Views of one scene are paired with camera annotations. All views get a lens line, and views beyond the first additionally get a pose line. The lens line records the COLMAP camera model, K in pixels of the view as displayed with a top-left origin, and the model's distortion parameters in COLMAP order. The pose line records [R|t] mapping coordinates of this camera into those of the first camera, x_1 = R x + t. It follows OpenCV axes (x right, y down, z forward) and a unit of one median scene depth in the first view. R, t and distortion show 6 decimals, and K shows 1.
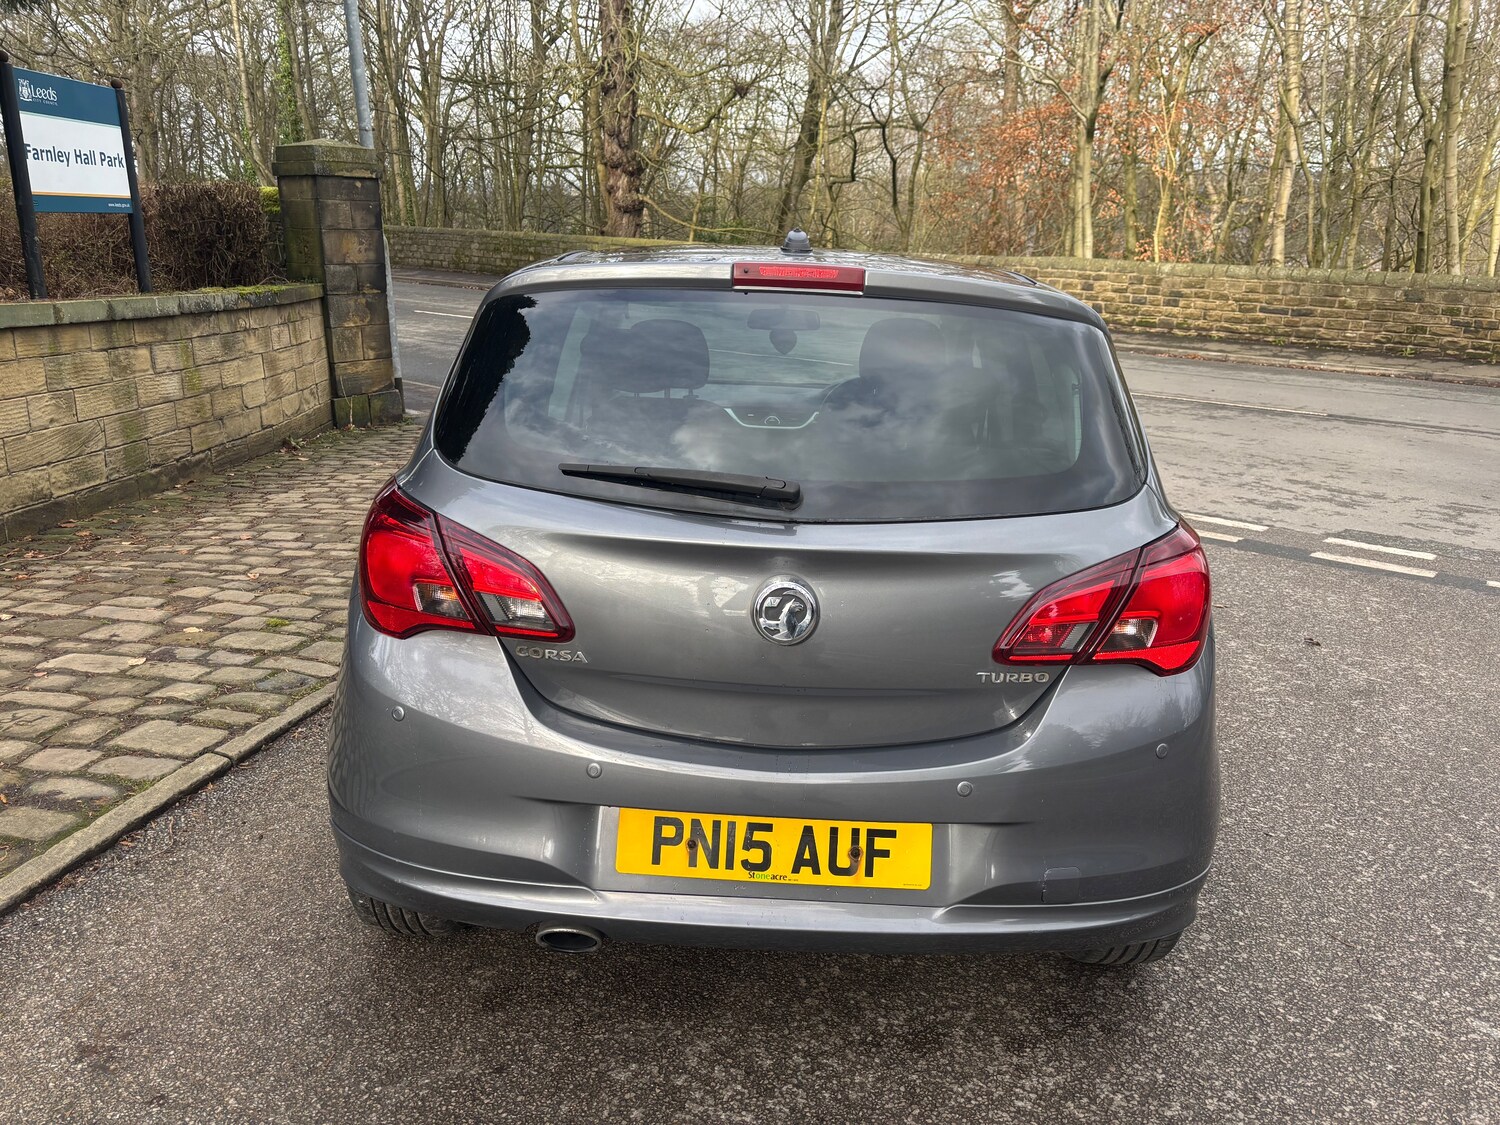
lens RADIAL K [[1129.2, 0, 756.5], [0, 1129.2, 560.7], [0, 0, 1]] dist [0.044889, -0.047321]
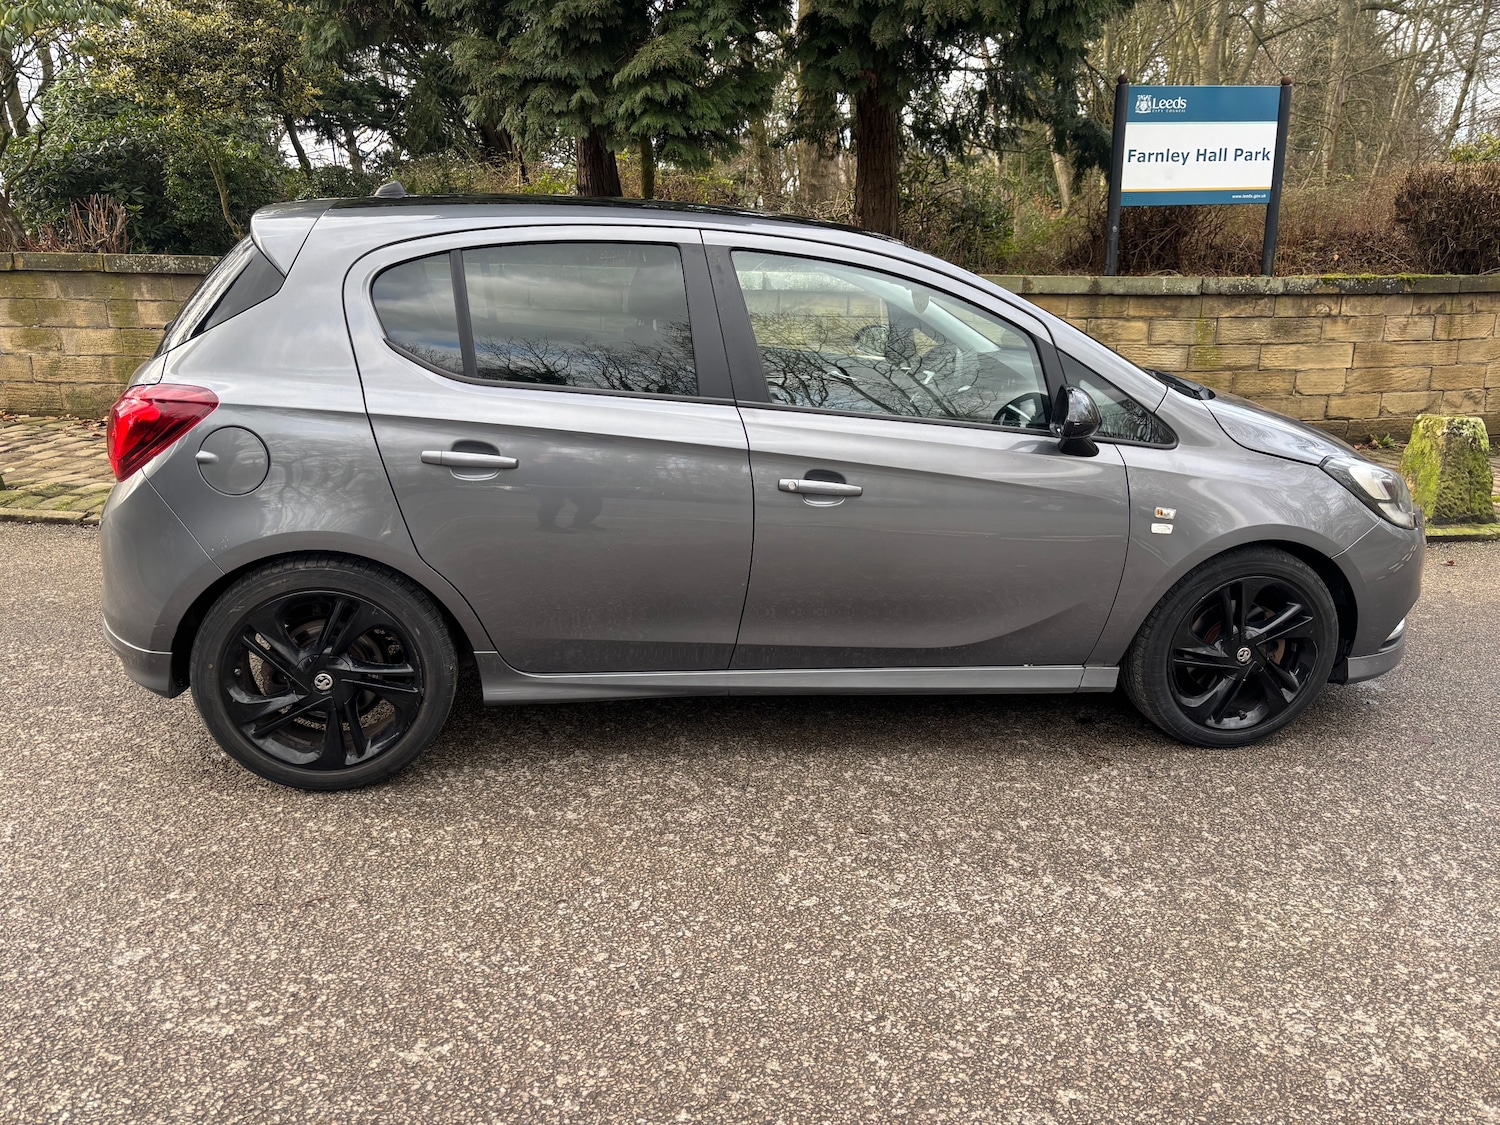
lens RADIAL K [[1129.2, 0, 756.7], [0, 1129.2, 567.6], [0, 0, 1]] dist [0.044889, -0.047321]
pose [[0.194554, 0.251455, -0.948114, 0.547248], [-0.256137, 0.946071, 0.198354, -0.081907], [0.946859, 0.204257, 0.248469, 0.411806]]
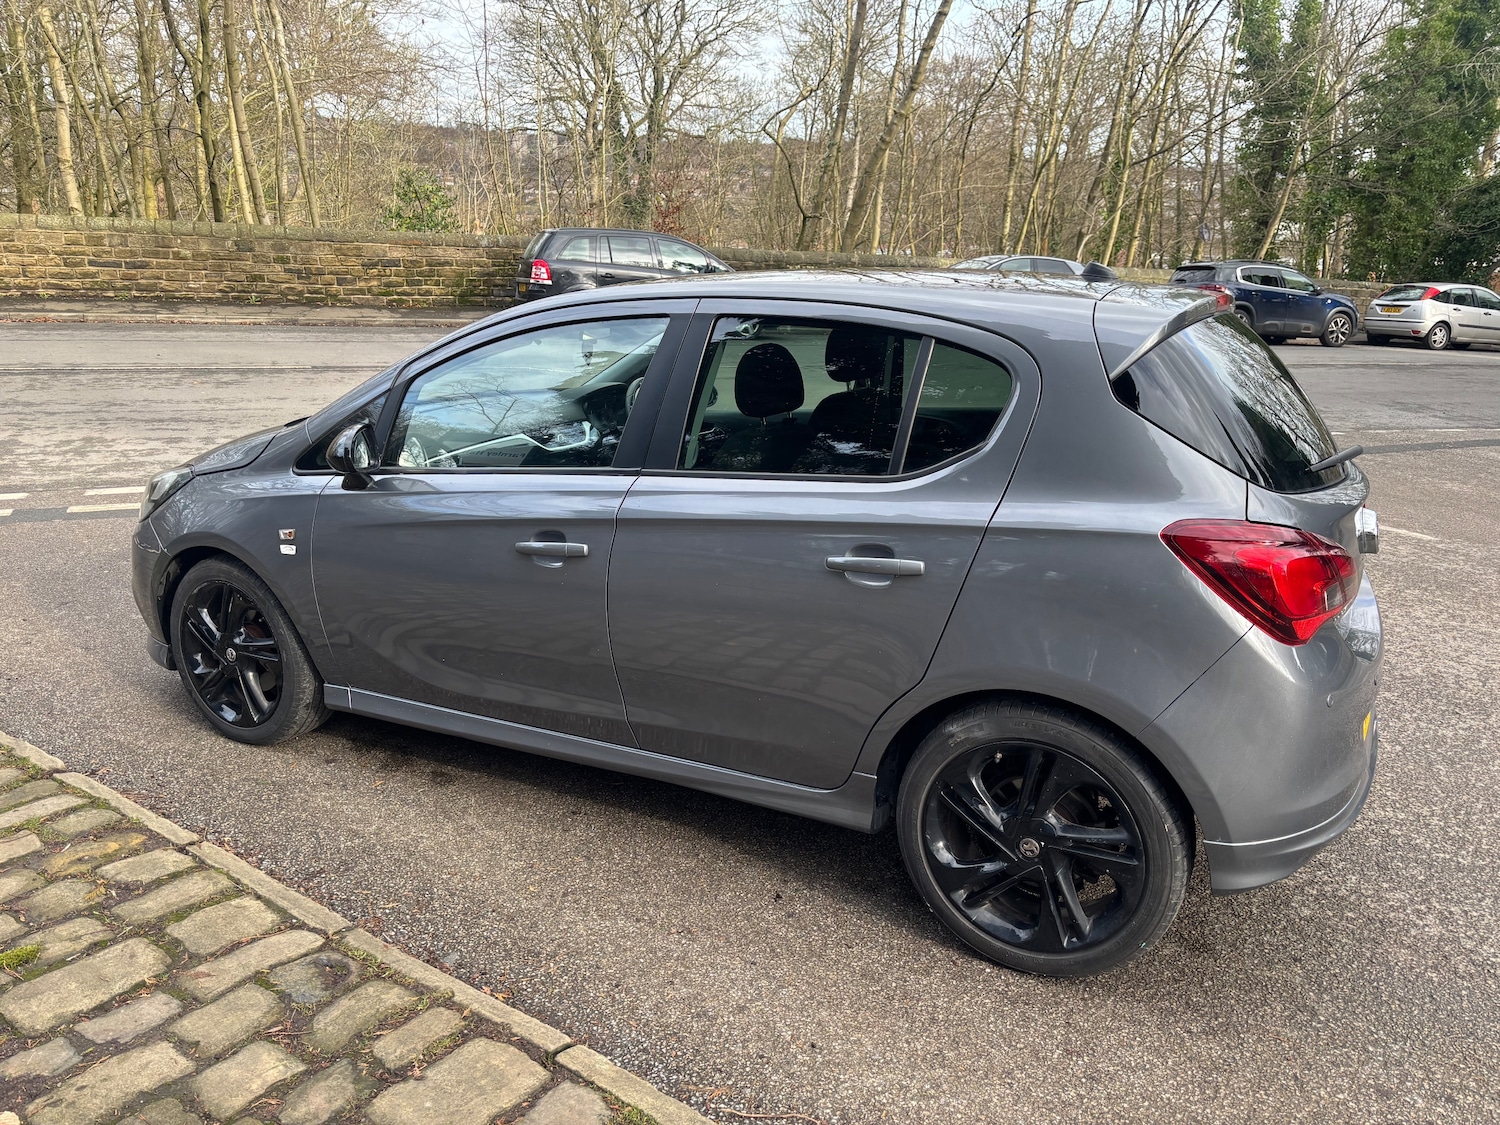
lens RADIAL K [[1129.2, 0, 750.7], [0, 1129.2, 561.8], [0, 0, 1]] dist [0.044889, -0.047321]
pose [[0.472820, -0.262681, 0.841095, -0.456664], [0.217920, 0.959739, 0.177231, -0.103182], [-0.853787, 0.099493, 0.511027, 0.263836]]
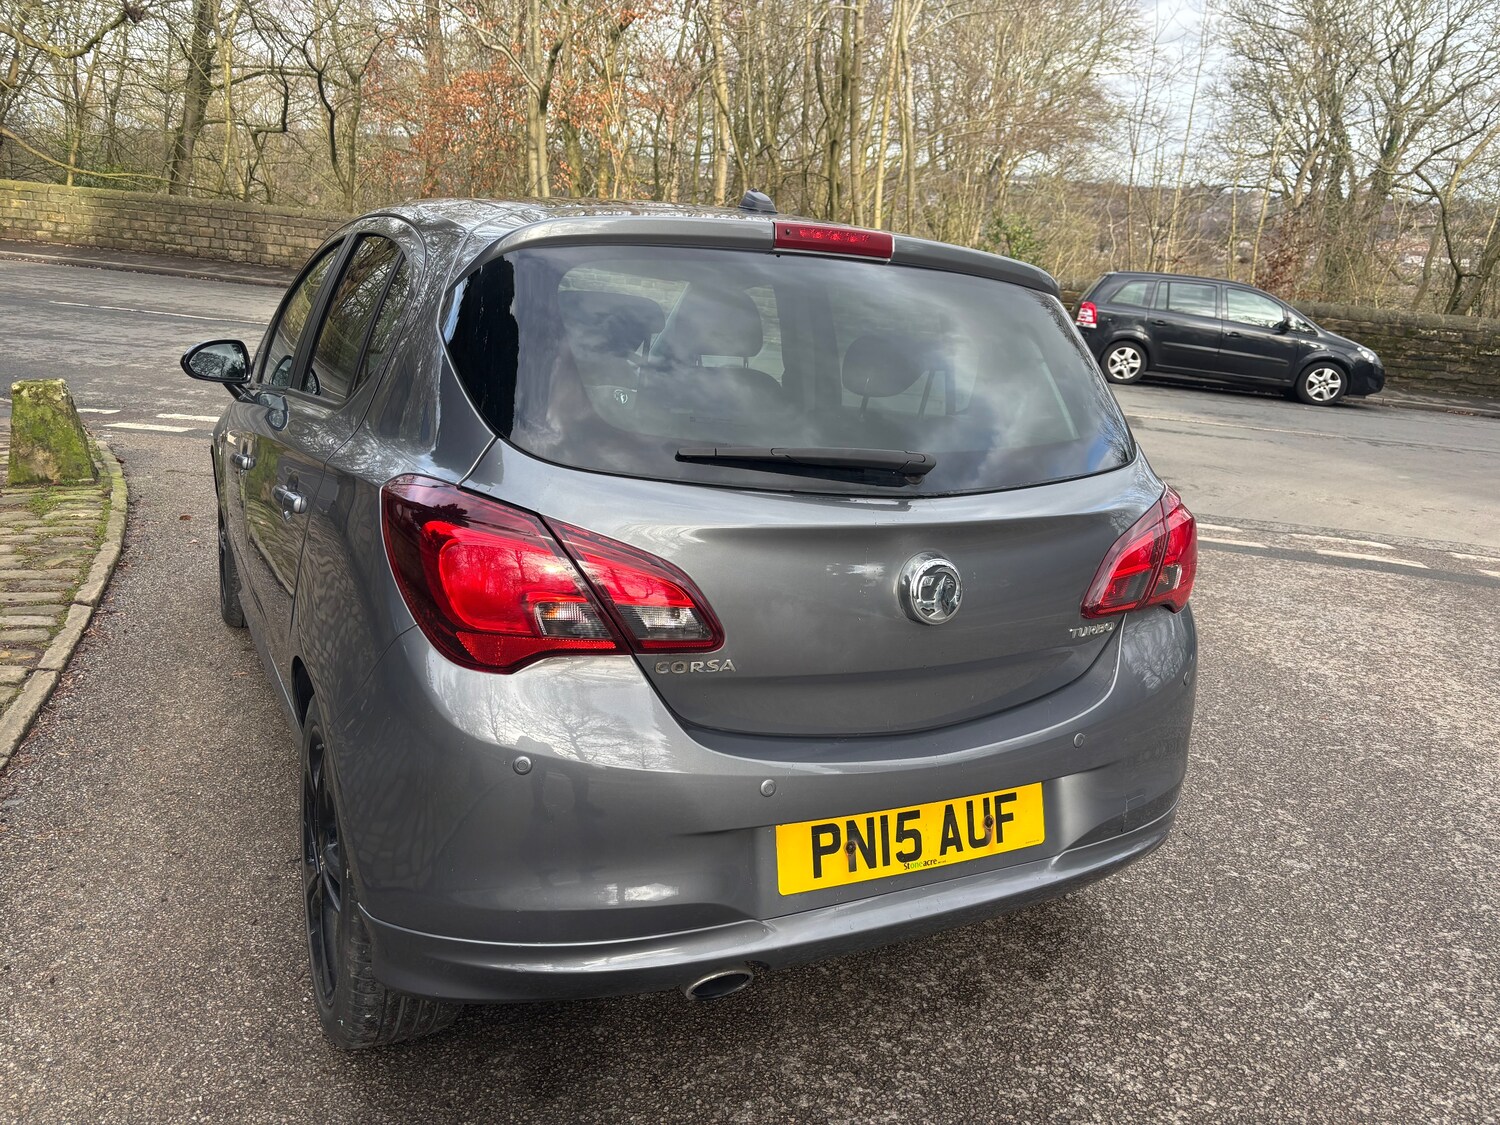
lens RADIAL K [[1129.2, 0, 758.7], [0, 1129.2, 564.0], [0, 0, 1]] dist [0.044889, -0.047321]
pose [[0.878219, -0.093681, 0.468994, -0.151838], [0.080752, 0.995594, 0.047656, -0.009572], [-0.471392, -0.003980, 0.881915, 0.059029]]
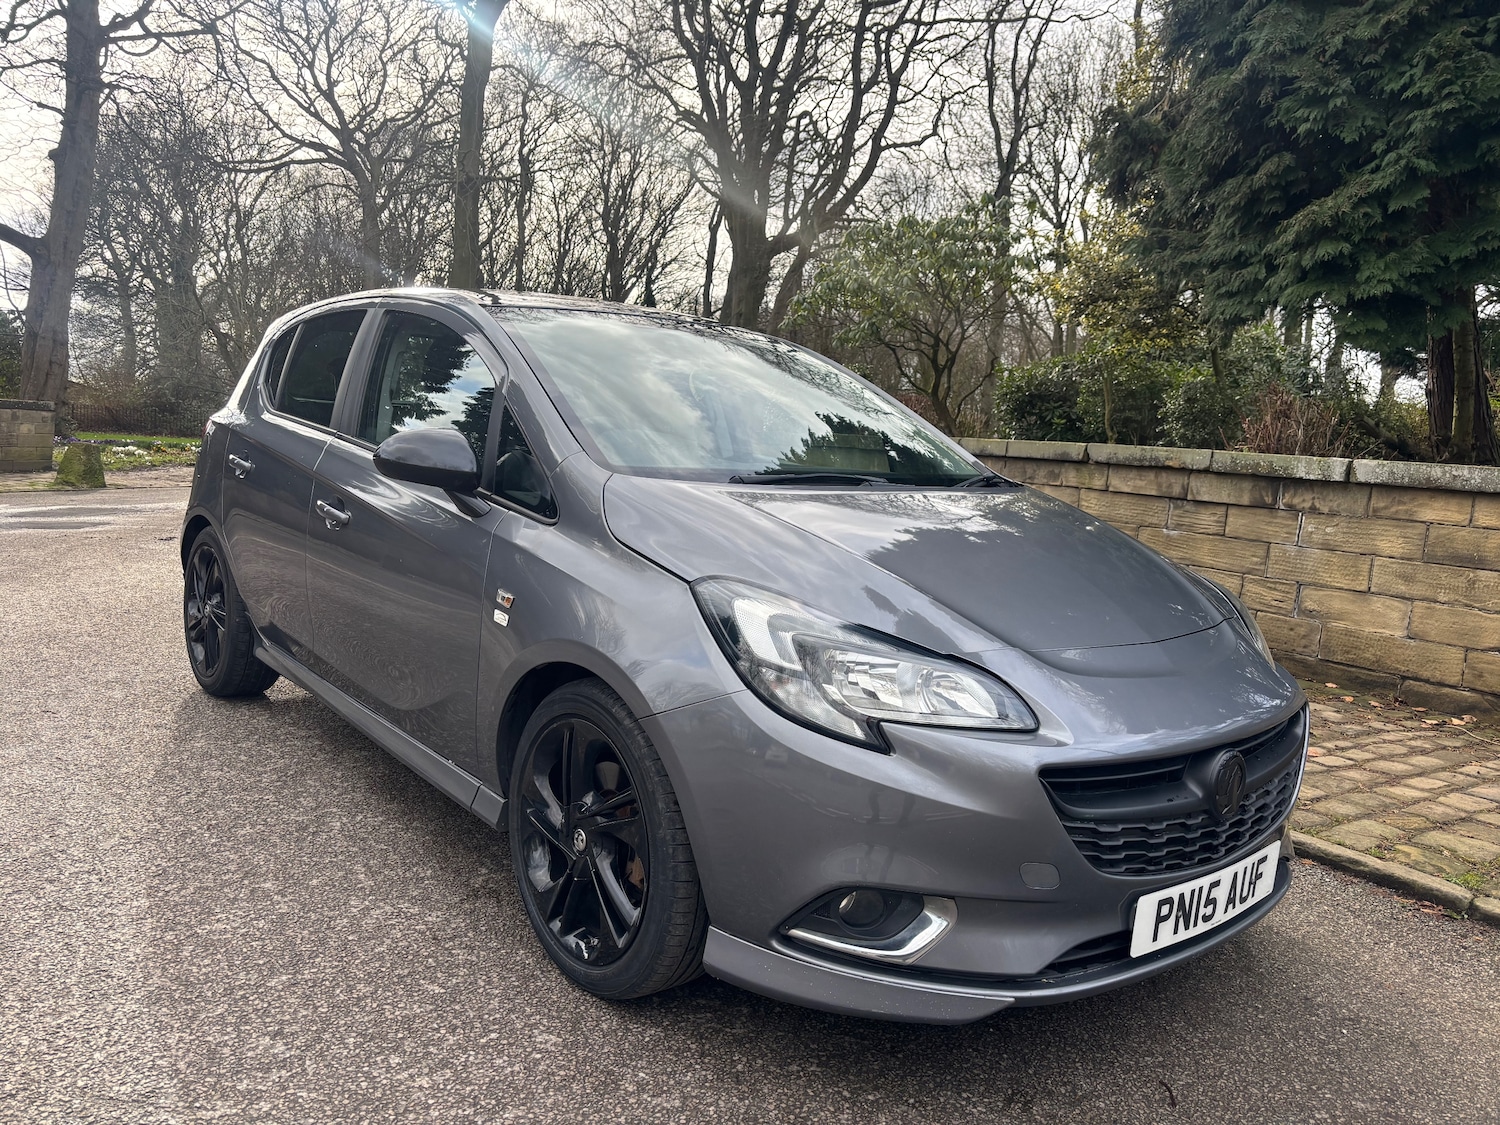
lens RADIAL K [[1129.2, 0, 761.8], [0, 1129.2, 573.5], [0, 0, 1]] dist [0.044889, -0.047321]
pose [[-0.743785, -0.001065, -0.668418, 0.316556], [-0.251323, 0.927066, 0.278184, -0.184166], [0.619371, 0.374897, -0.689805, 0.977313]]
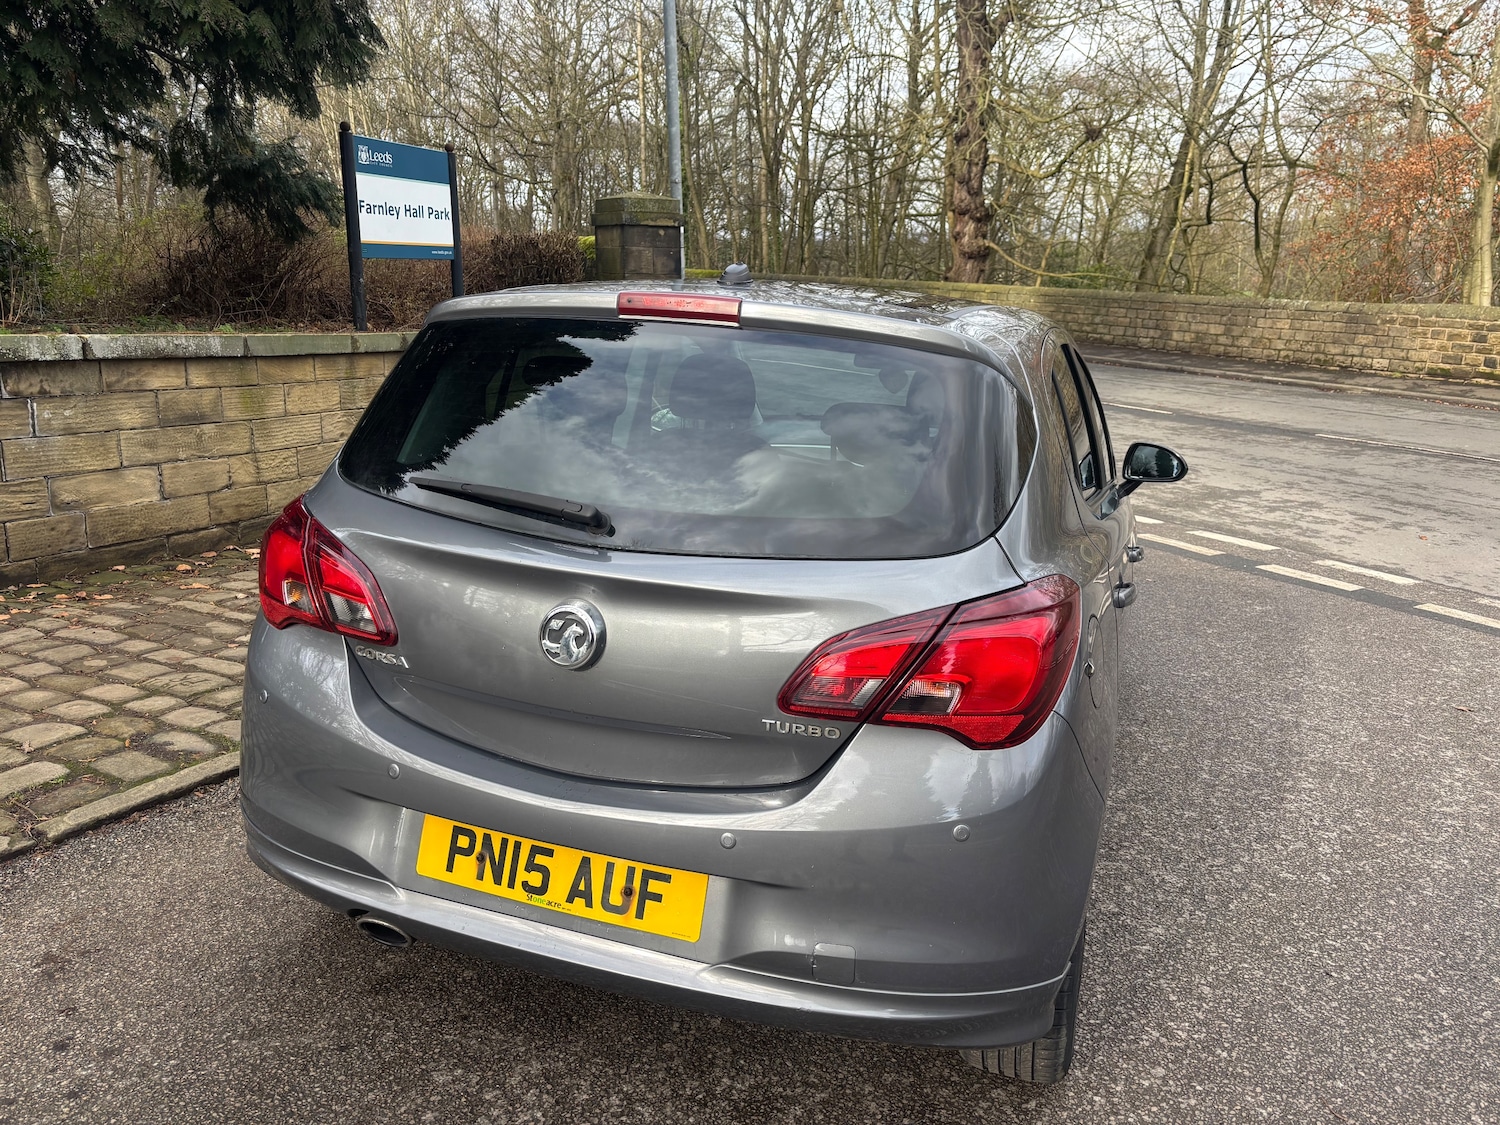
lens RADIAL K [[1129.2, 0, 764.0], [0, 1129.2, 557.8], [0, 0, 1]] dist [0.044889, -0.047321]
pose [[0.951554, 0.075007, -0.298192, 0.130828], [-0.087065, 0.995827, -0.027341, -0.002997], [0.294897, 0.051979, 0.954114, 0.025884]]
